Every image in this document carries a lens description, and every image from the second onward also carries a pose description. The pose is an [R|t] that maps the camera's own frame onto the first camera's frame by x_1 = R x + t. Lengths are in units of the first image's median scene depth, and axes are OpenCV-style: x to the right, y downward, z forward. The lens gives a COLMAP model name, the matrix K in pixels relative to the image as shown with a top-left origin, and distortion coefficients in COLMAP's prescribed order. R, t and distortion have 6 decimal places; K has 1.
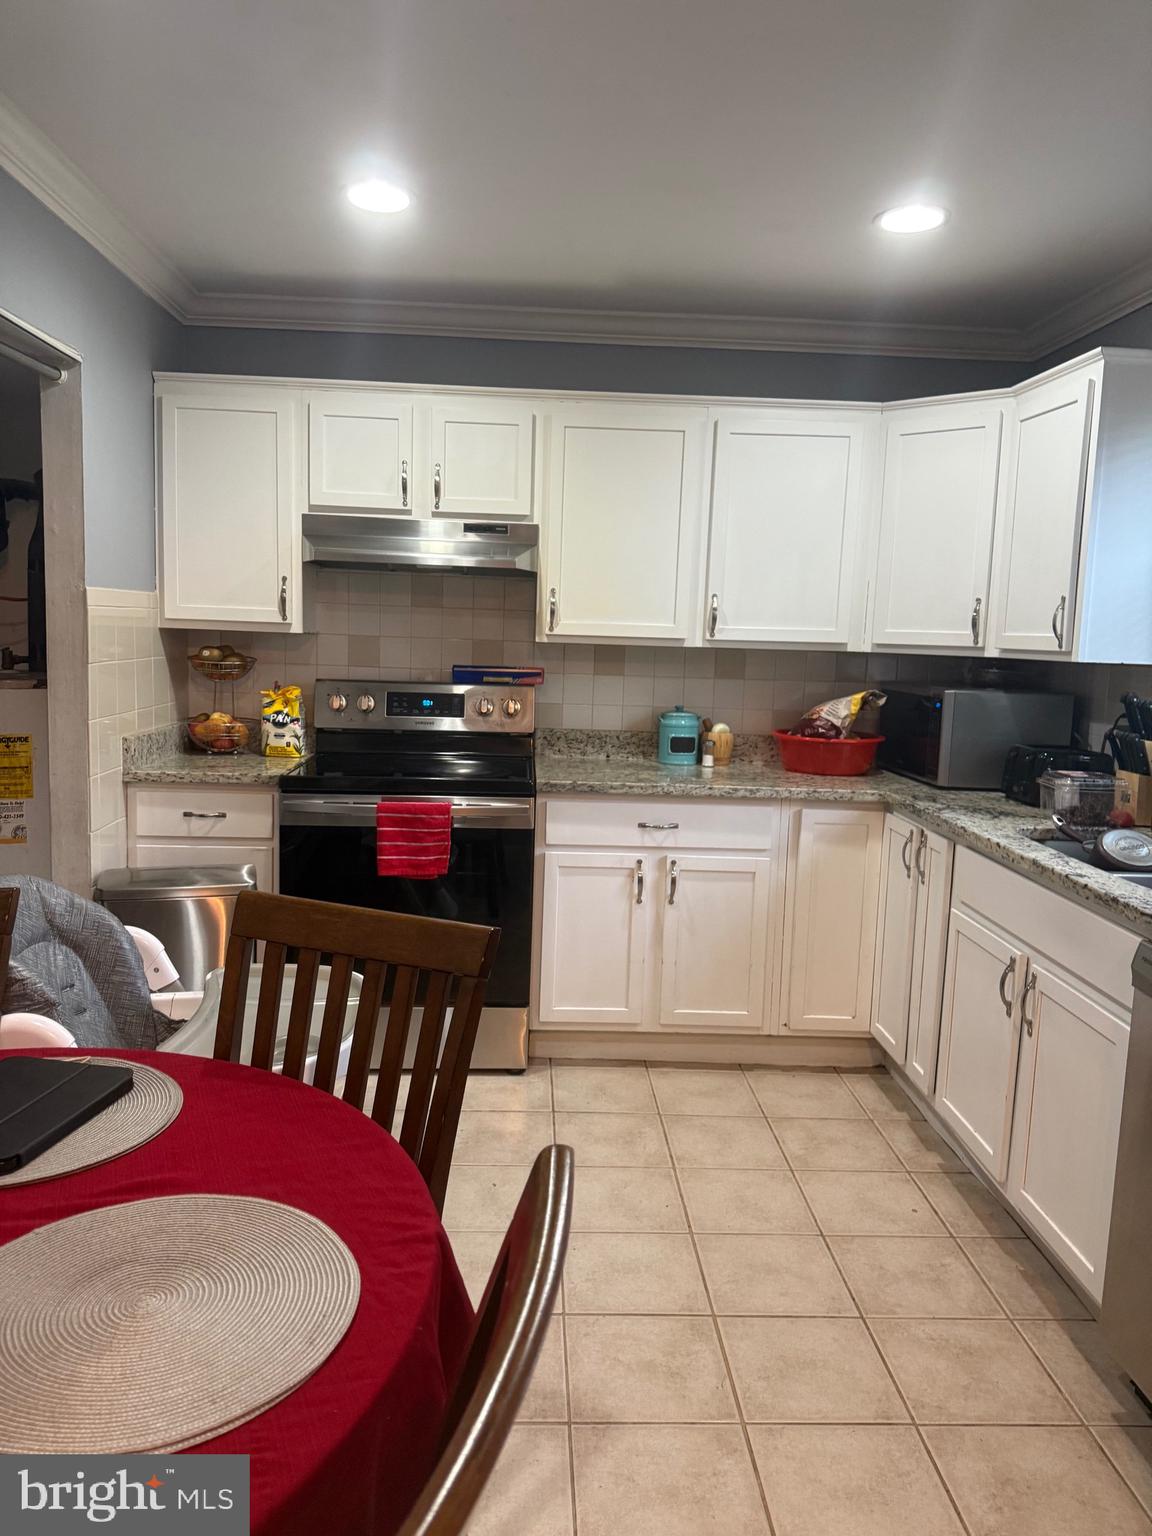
lens RADIAL K [[1078.4, 0, 564.2], [0, 1078.4, 755.5], [0, 0, 1]] dist [0.023033, -0.027365]
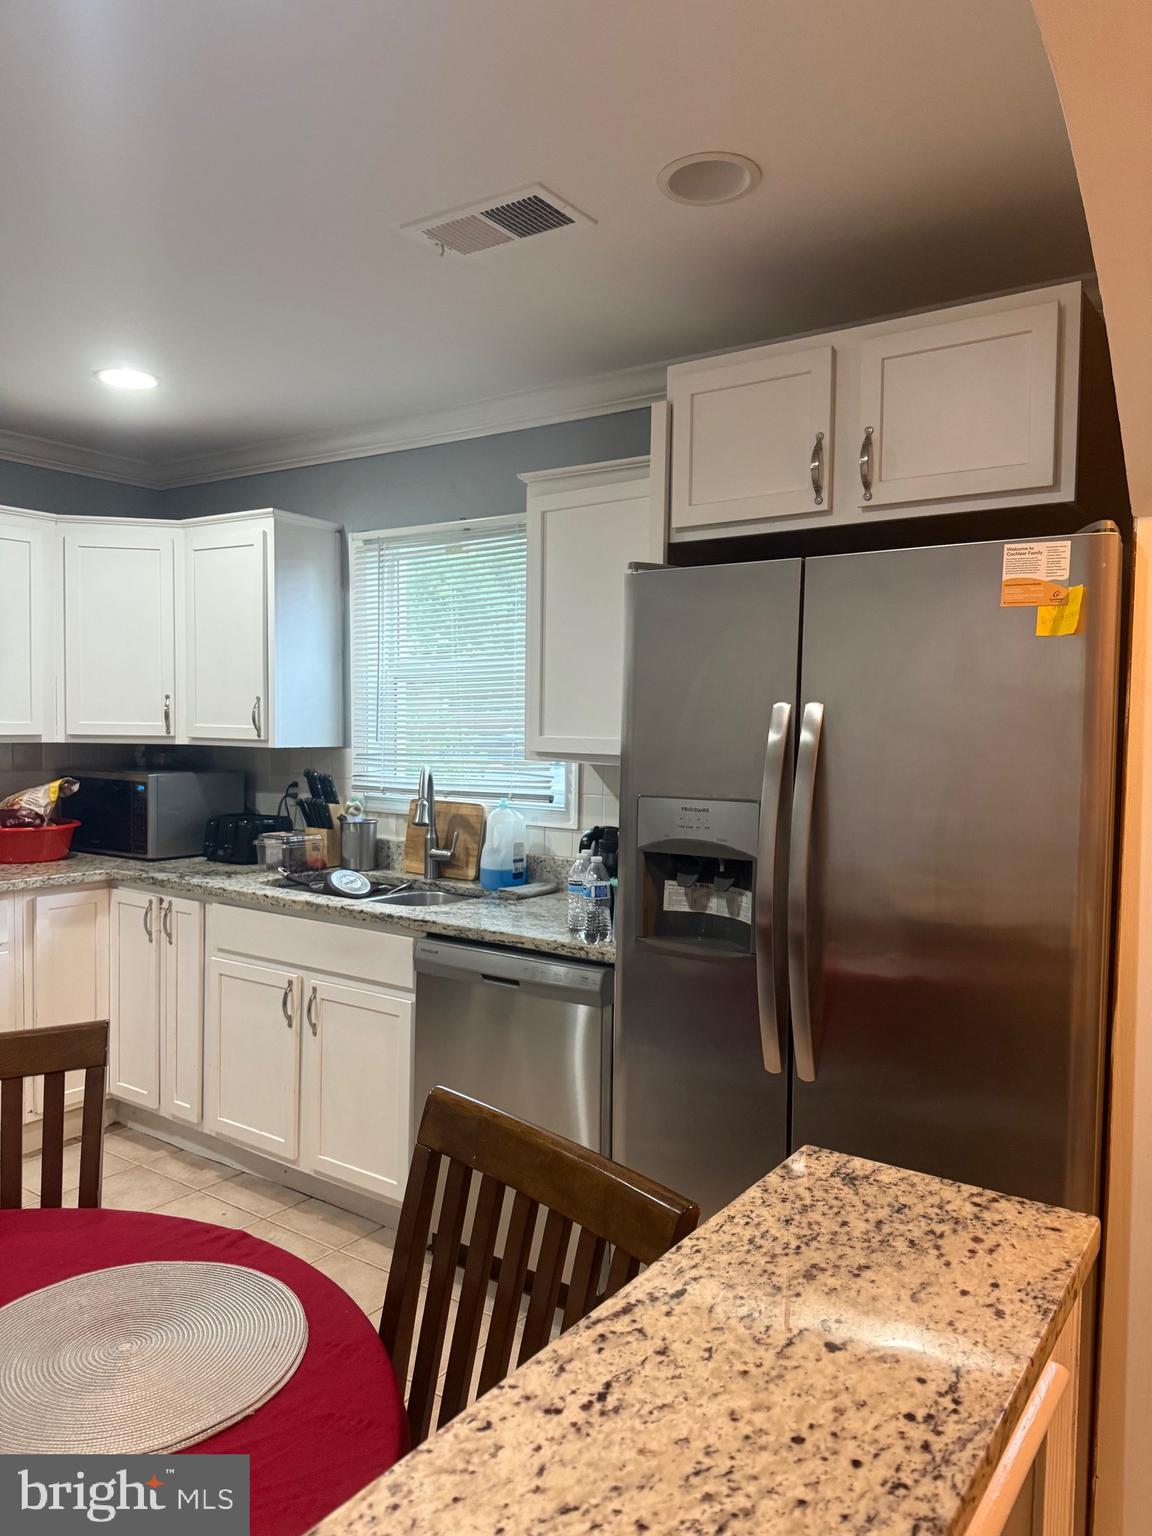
lens RADIAL K [[1078.4, 0, 569.2], [0, 1078.4, 775.3], [0, 0, 1]] dist [0.023033, -0.027365]
pose [[0.593339, -0.065725, 0.802265, -0.304391], [0.097586, 0.995183, 0.009357, -0.027122], [-0.799015, 0.072738, 0.596895, -0.038527]]
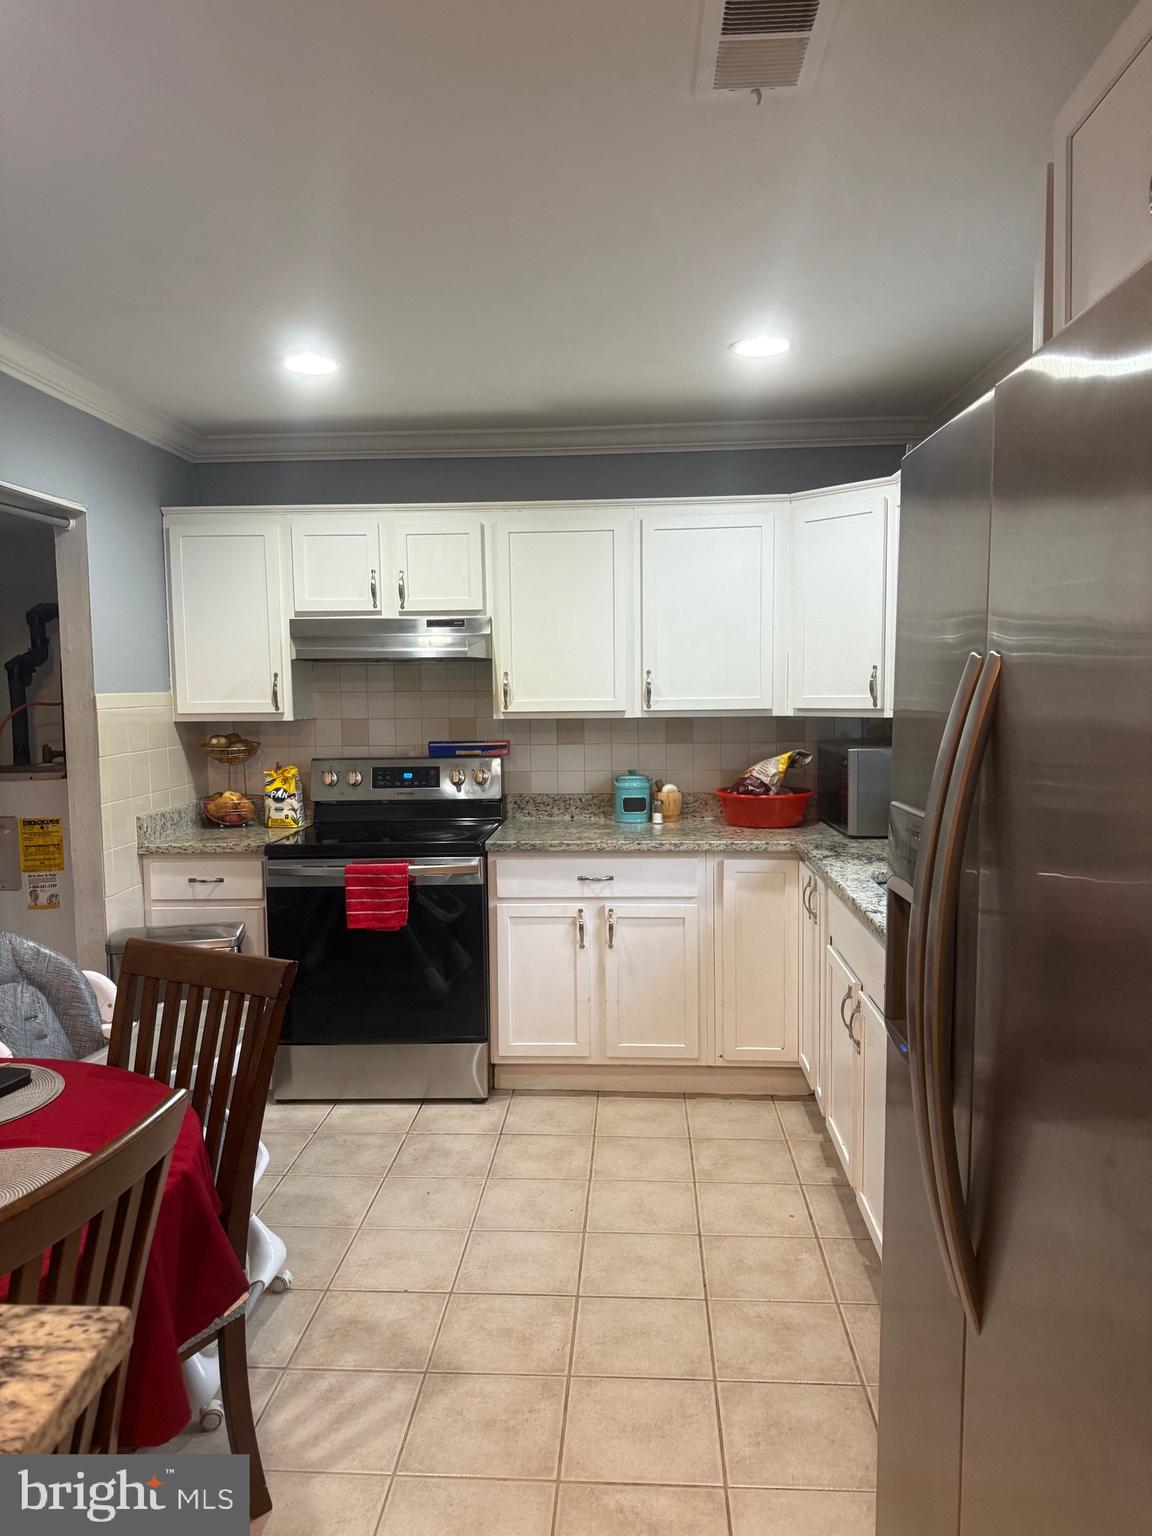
lens RADIAL K [[1078.4, 0, 578.3], [0, 1078.4, 769.8], [0, 0, 1]] dist [0.023033, -0.027365]
pose [[0.994250, -0.037811, -0.100187, 0.187660], [0.033844, 0.998586, -0.041006, -0.002912], [0.101596, 0.037379, 0.994123, -0.127076]]
